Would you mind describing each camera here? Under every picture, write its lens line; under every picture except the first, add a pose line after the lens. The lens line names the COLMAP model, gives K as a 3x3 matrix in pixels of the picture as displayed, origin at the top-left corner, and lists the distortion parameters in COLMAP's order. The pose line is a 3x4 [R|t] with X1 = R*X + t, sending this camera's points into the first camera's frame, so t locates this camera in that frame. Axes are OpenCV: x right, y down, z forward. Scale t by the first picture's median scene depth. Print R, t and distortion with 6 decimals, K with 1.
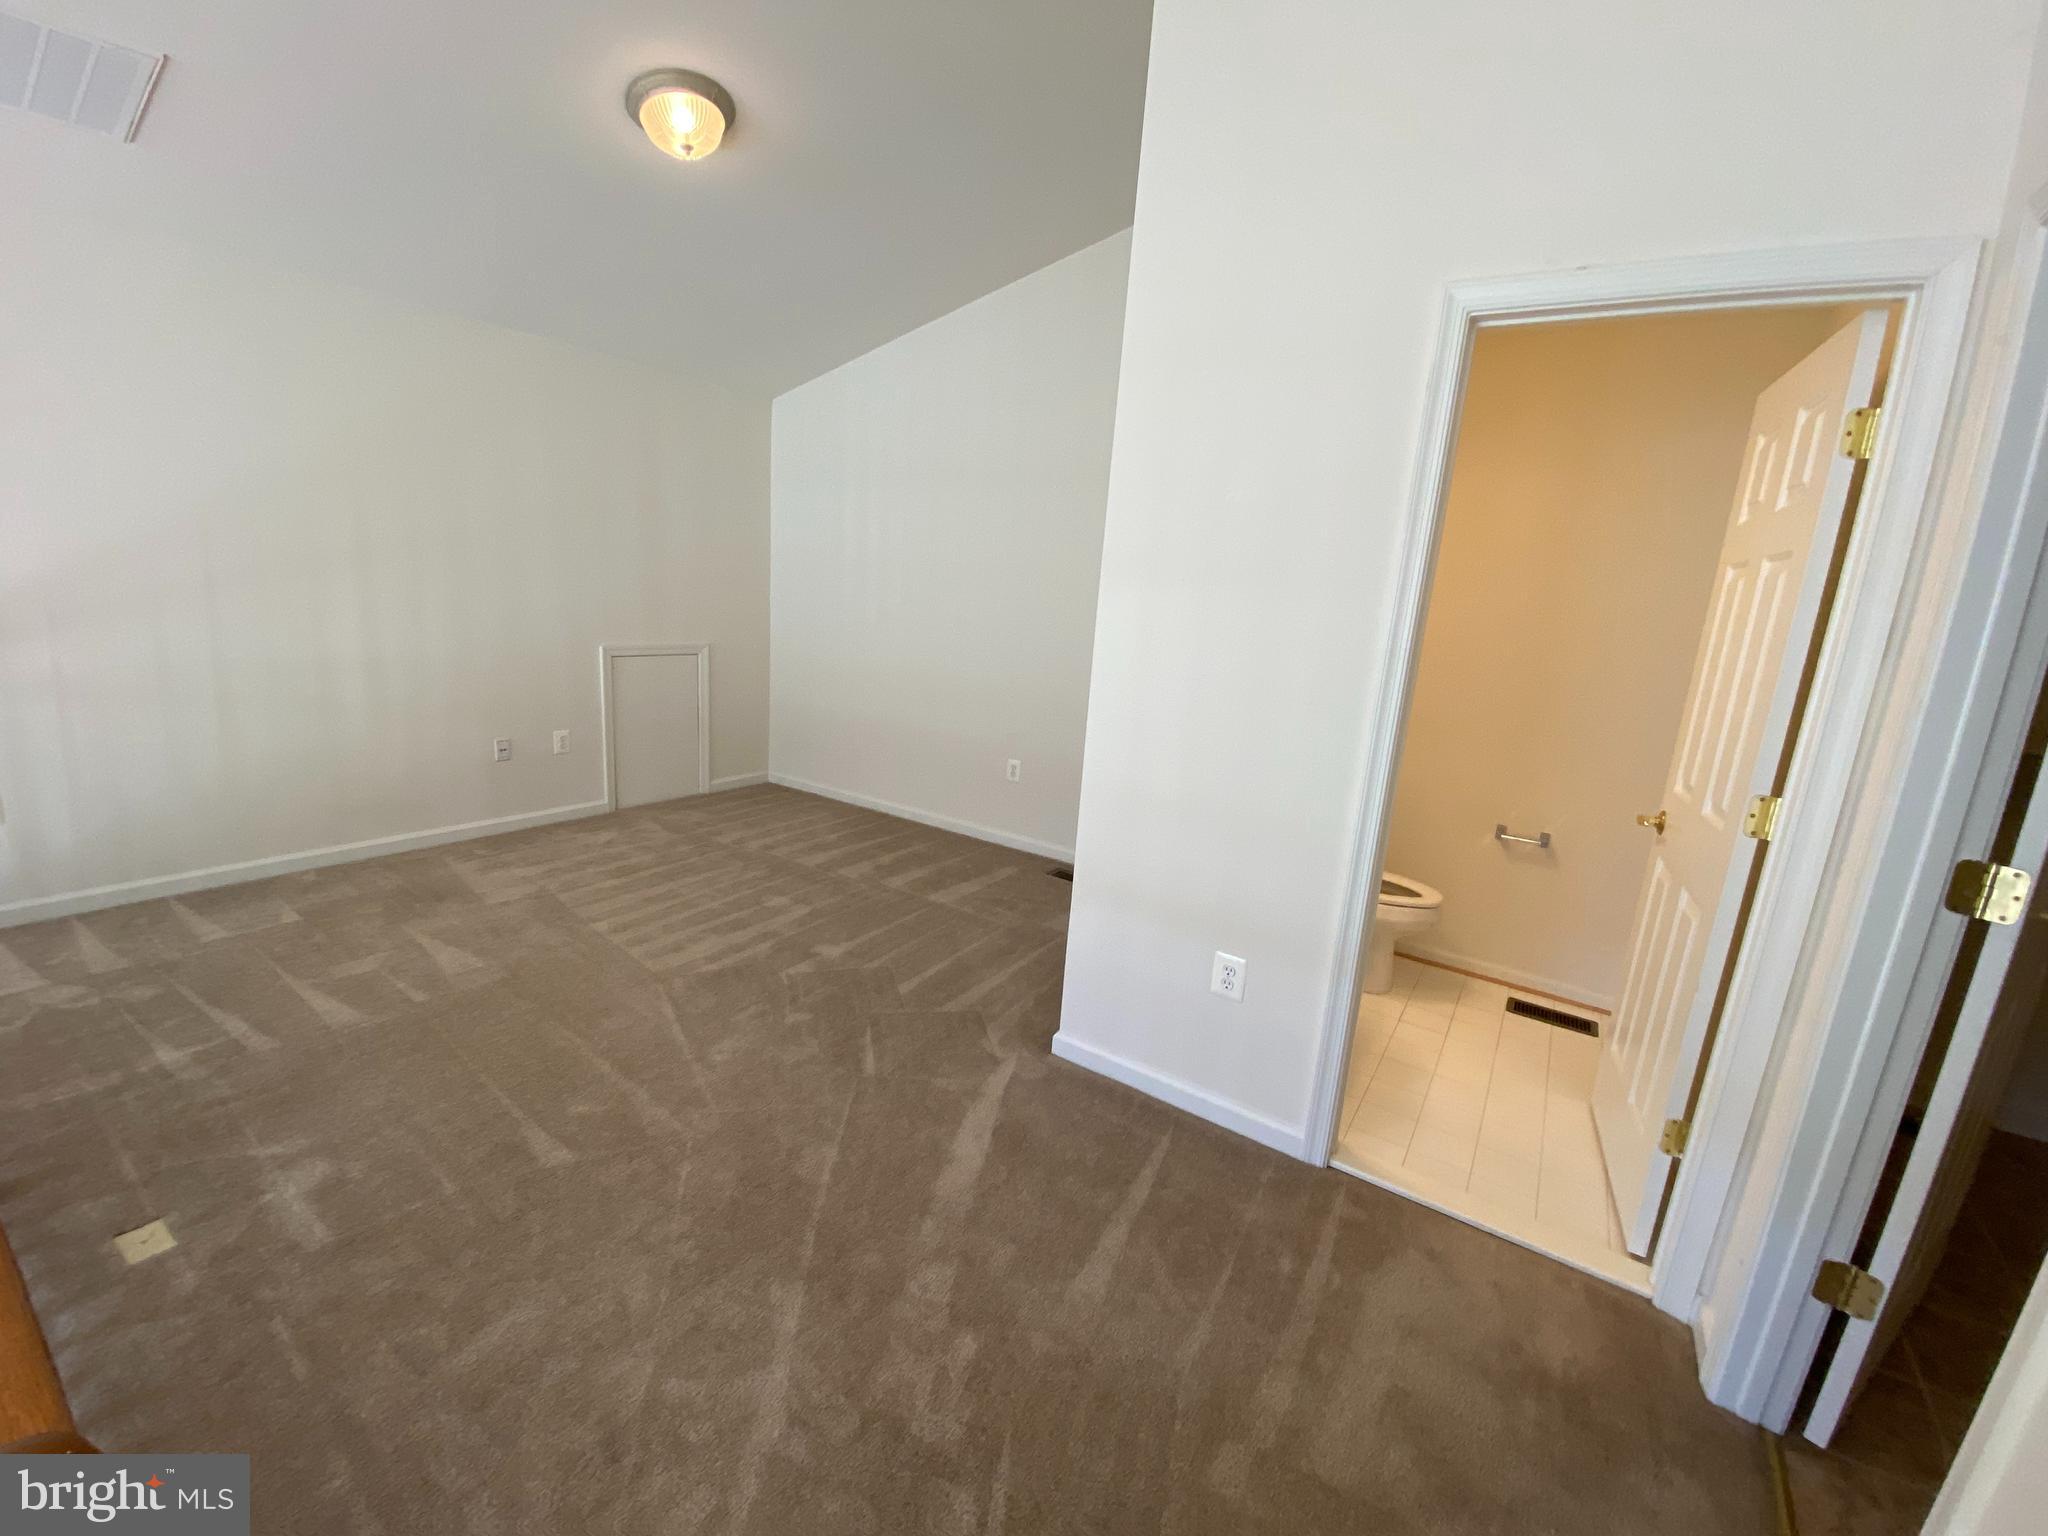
lens RADIAL K [[839.9, 0, 1024.0], [0, 839.9, 768.0], [0, 0, 1]] dist [0.029738, -0.024097]
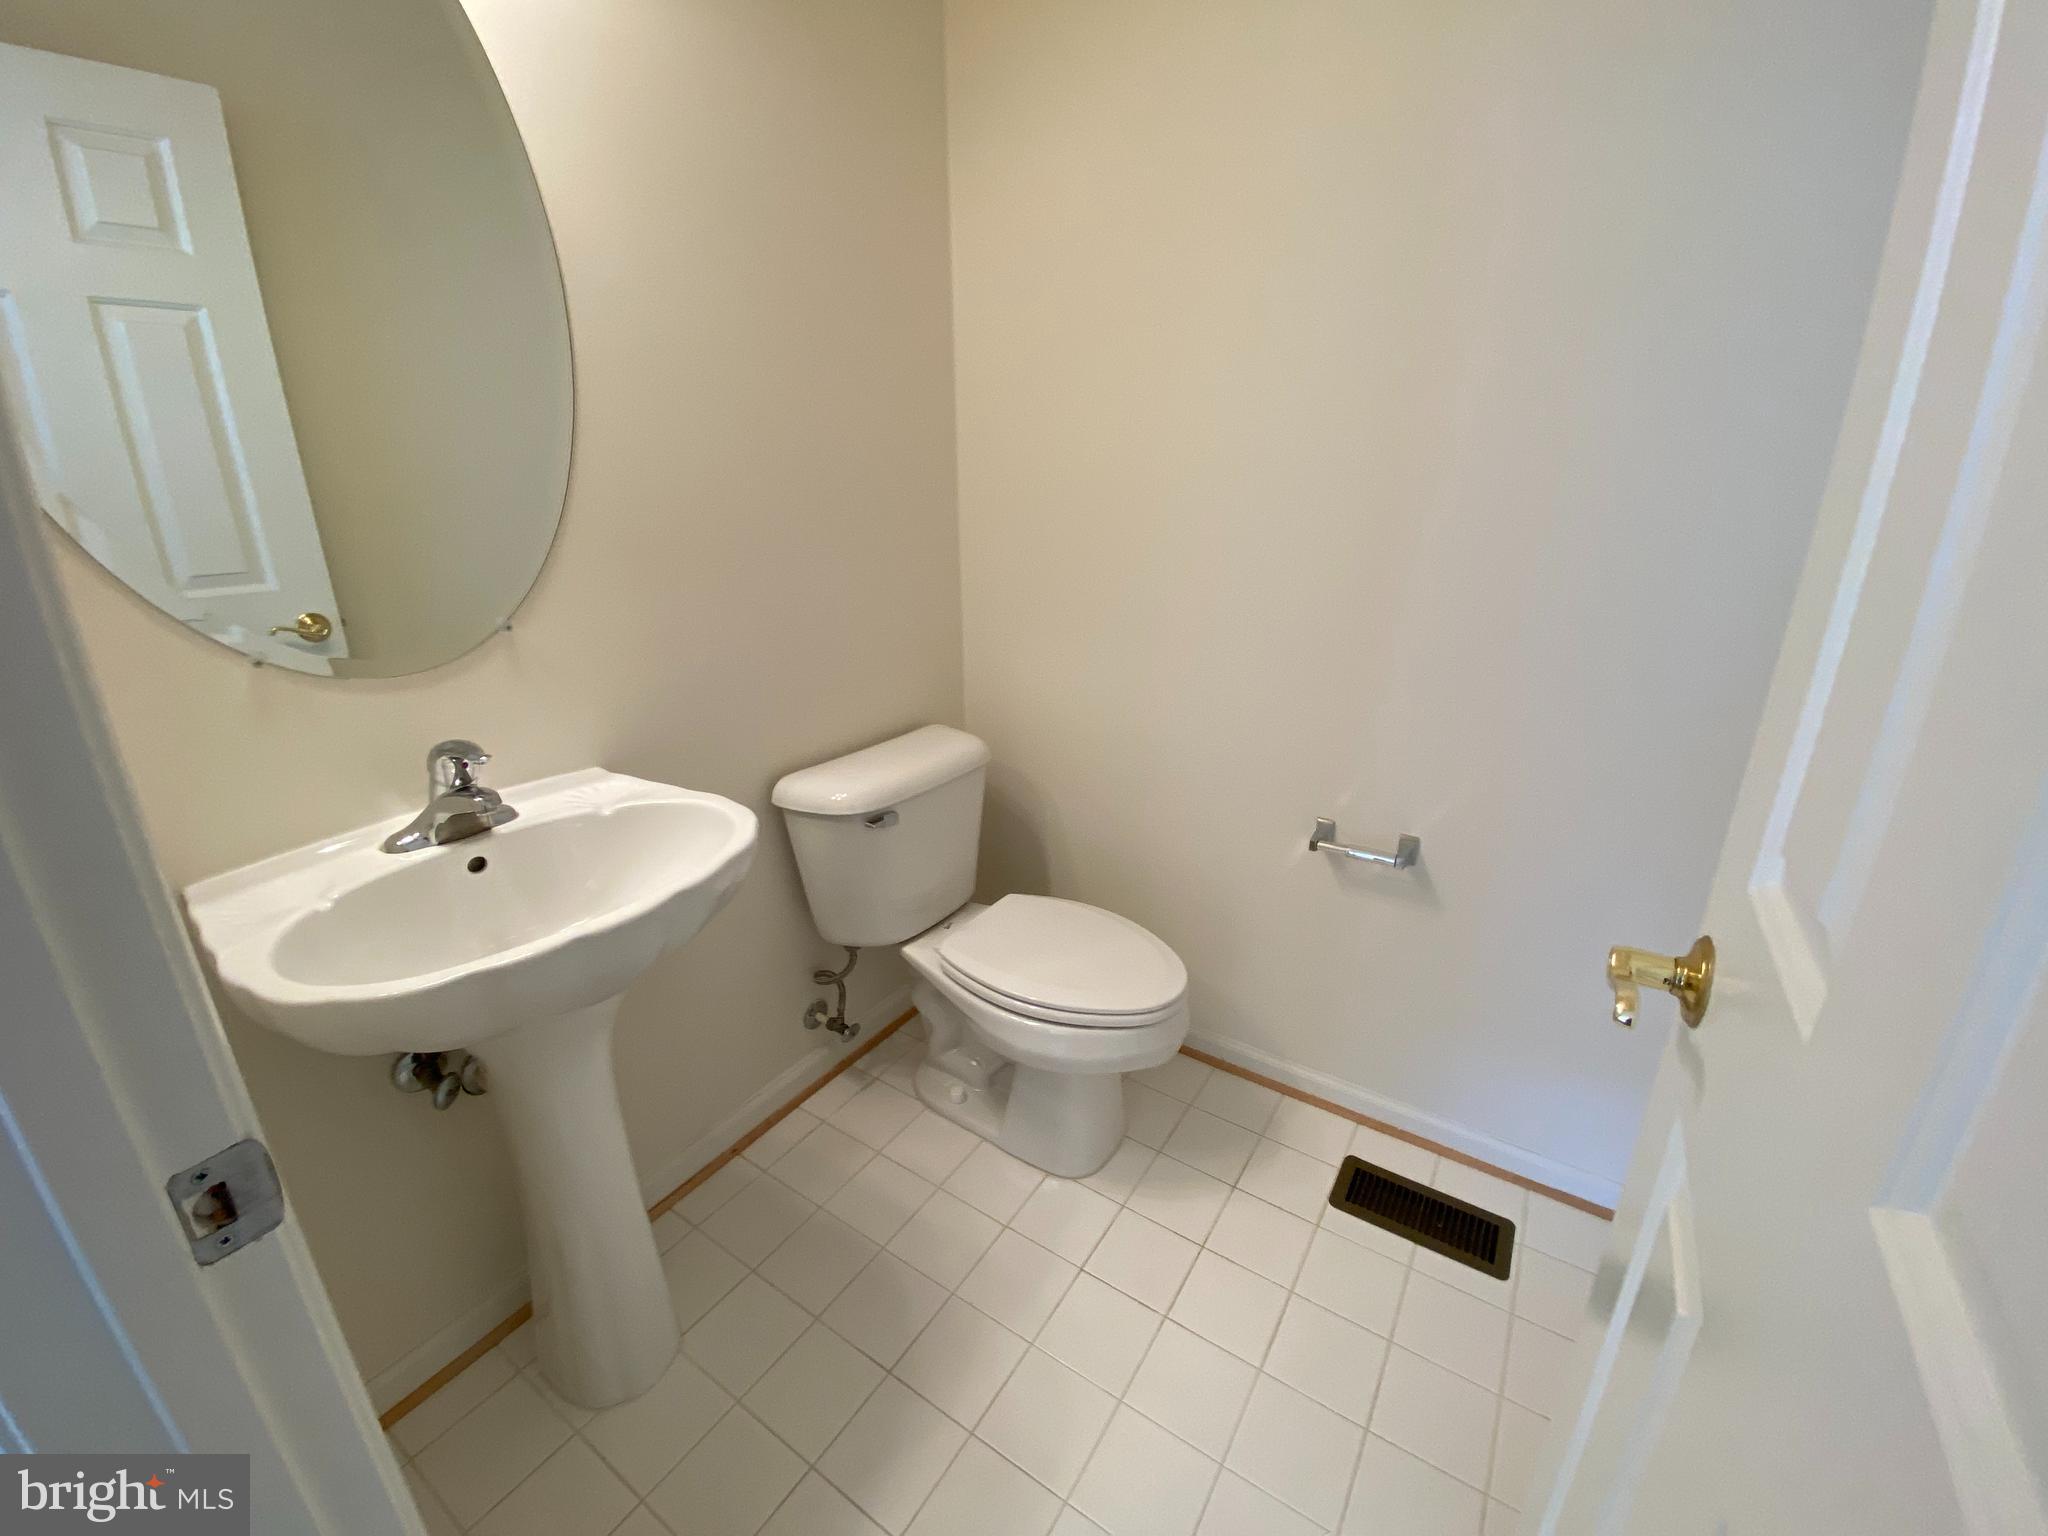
lens RADIAL K [[839.9, 0, 1024.0], [0, 839.9, 768.0], [0, 0, 1]] dist [0.029738, -0.024097]
pose [[0.997978, -0.060709, 0.018809, 0.399964], [0.057759, 0.989813, 0.130132, -0.034246], [-0.026518, -0.128783, 0.991318, 0.554289]]
